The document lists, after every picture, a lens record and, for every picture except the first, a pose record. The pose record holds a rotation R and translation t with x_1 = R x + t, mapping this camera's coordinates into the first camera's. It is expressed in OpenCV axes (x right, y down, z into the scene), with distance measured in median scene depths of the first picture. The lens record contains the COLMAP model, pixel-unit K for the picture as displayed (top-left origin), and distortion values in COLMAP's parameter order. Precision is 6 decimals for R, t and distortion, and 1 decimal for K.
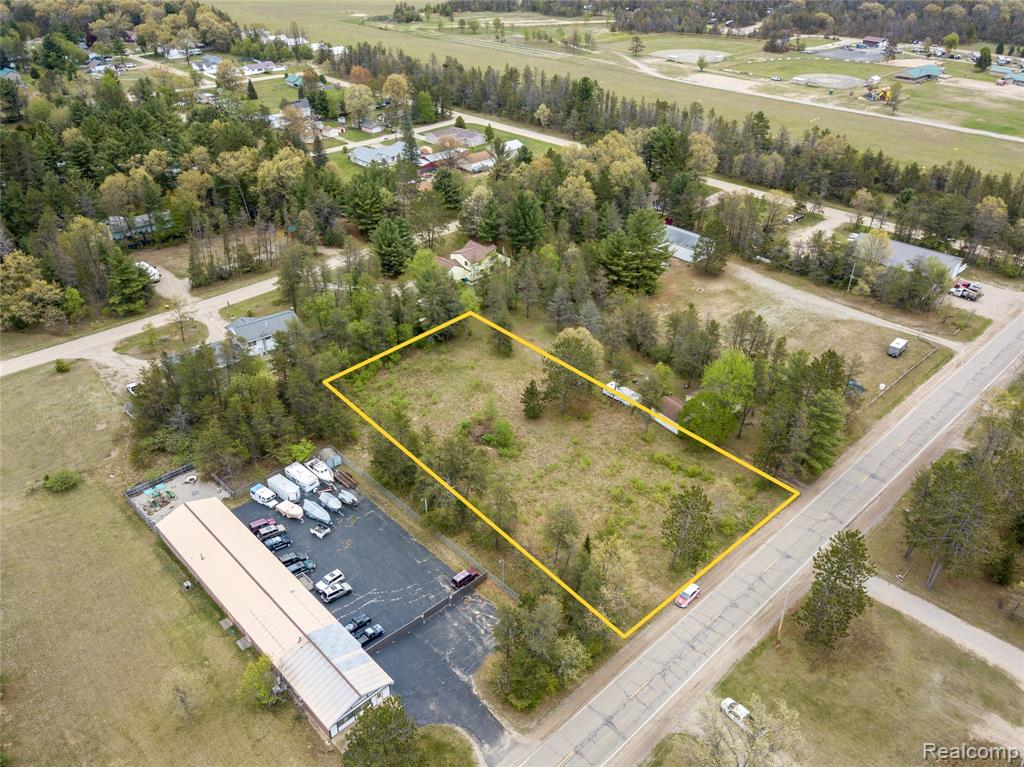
lens RADIAL K [[784.4, 0, 512.0], [0, 784.4, 383.5], [0, 0, 1]] dist [0.003358, 0.007371]
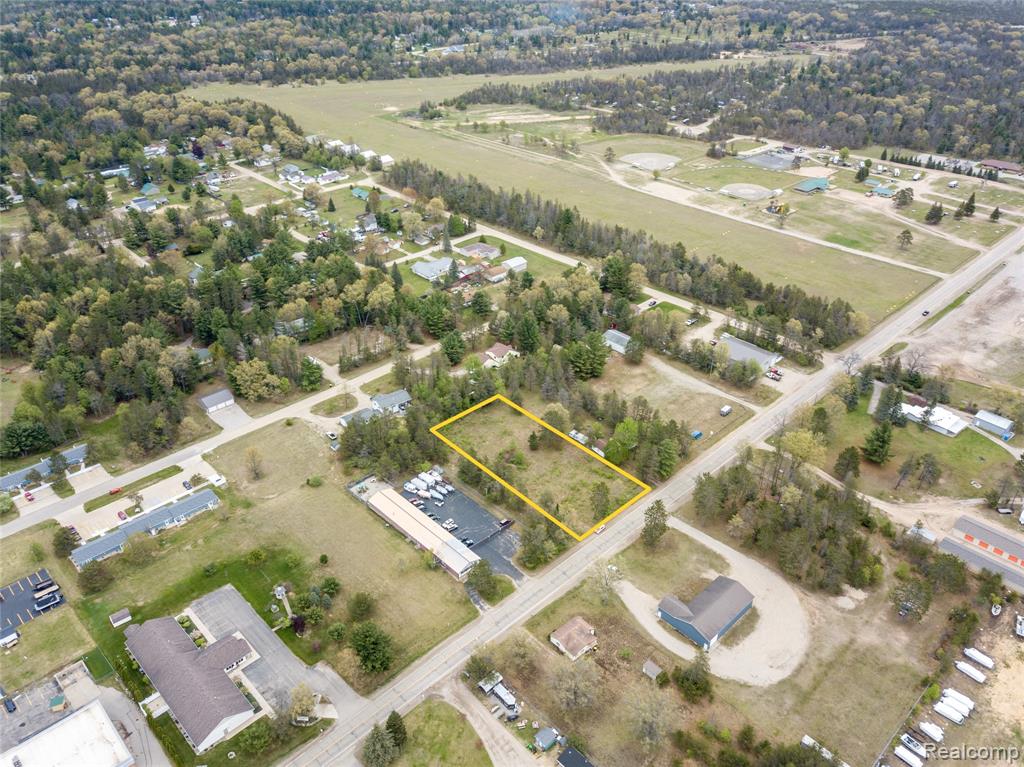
lens RADIAL K [[779.9, 0, 512.0], [0, 779.9, 383.5], [0, 0, 1]] dist [0.031631, 0.001349]
pose [[0.999990, -0.001737, 0.004005, -0.029109], [0.001755, 0.999988, -0.004491, -0.091629], [-0.003997, 0.004498, 0.999982, -0.786782]]
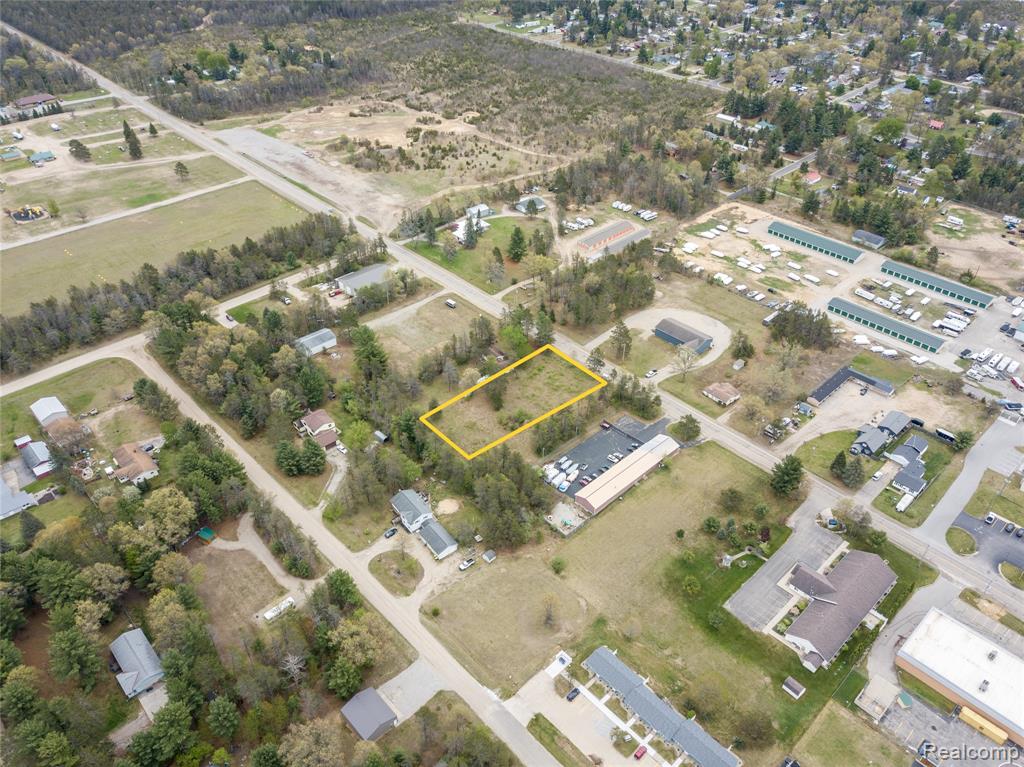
lens RADIAL K [[779.9, 0, 512.0], [0, 779.9, 383.5], [0, 0, 1]] dist [0.031631, 0.001349]
pose [[-0.001131, -0.601702, 0.798720, -1.255538], [0.521453, 0.681177, 0.513892, -0.830761], [-0.853280, 0.417076, 0.312988, 0.220271]]
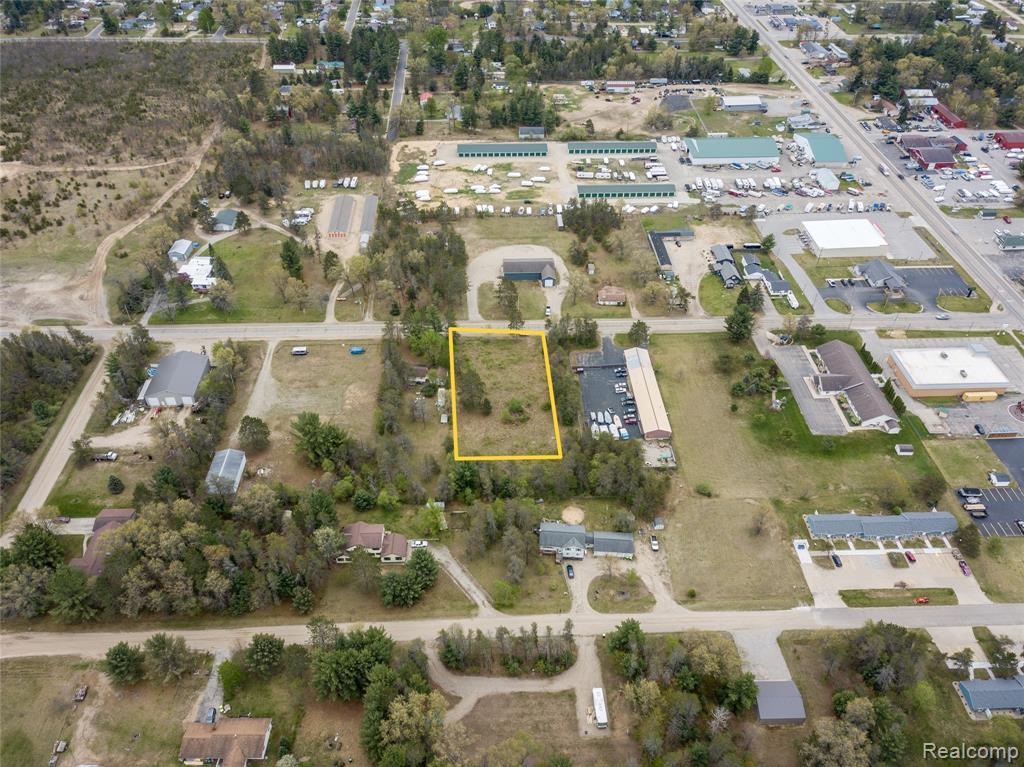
lens RADIAL K [[779.9, 0, 512.0], [0, 779.9, 383.5], [0, 0, 1]] dist [0.031631, 0.001349]
pose [[-0.752541, -0.434359, 0.494989, -0.737001], [0.339855, 0.387660, 0.856865, -1.263961], [-0.564075, 0.813051, -0.144111, 0.922759]]
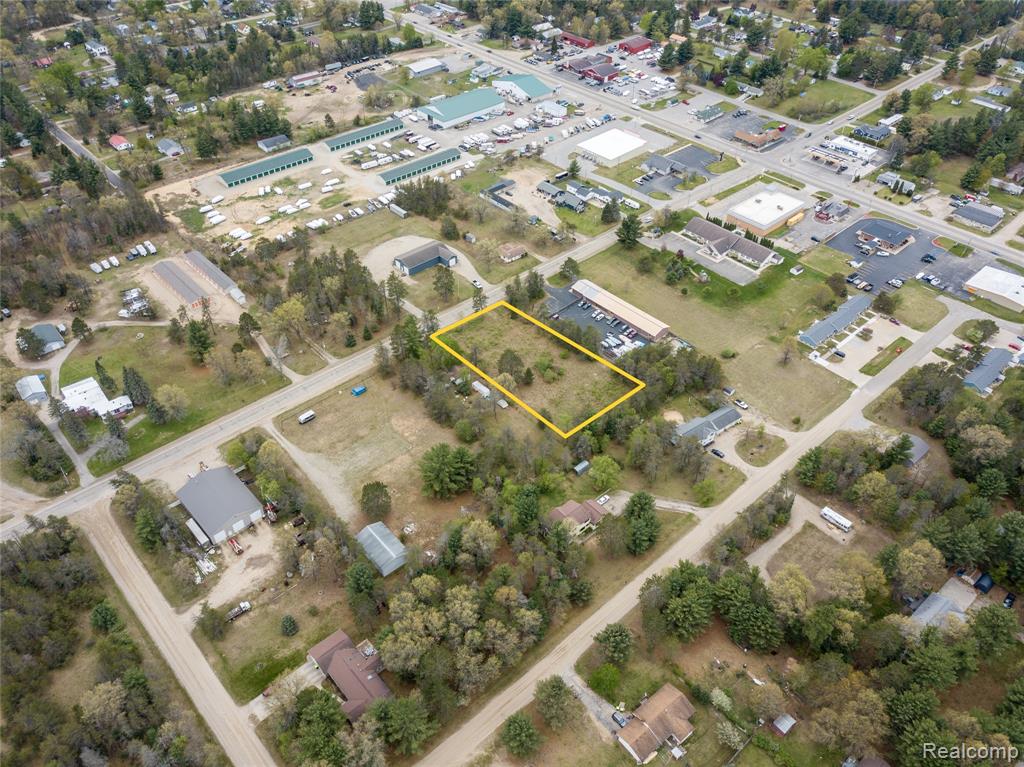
lens RADIAL K [[779.9, 0, 512.0], [0, 779.9, 383.5], [0, 0, 1]] dist [0.031631, 0.001349]
pose [[-0.999557, -0.027804, 0.010638, 0.036623], [0.002022, 0.293087, 0.956084, -1.461644], [-0.029701, 0.955681, -0.292901, 1.240509]]
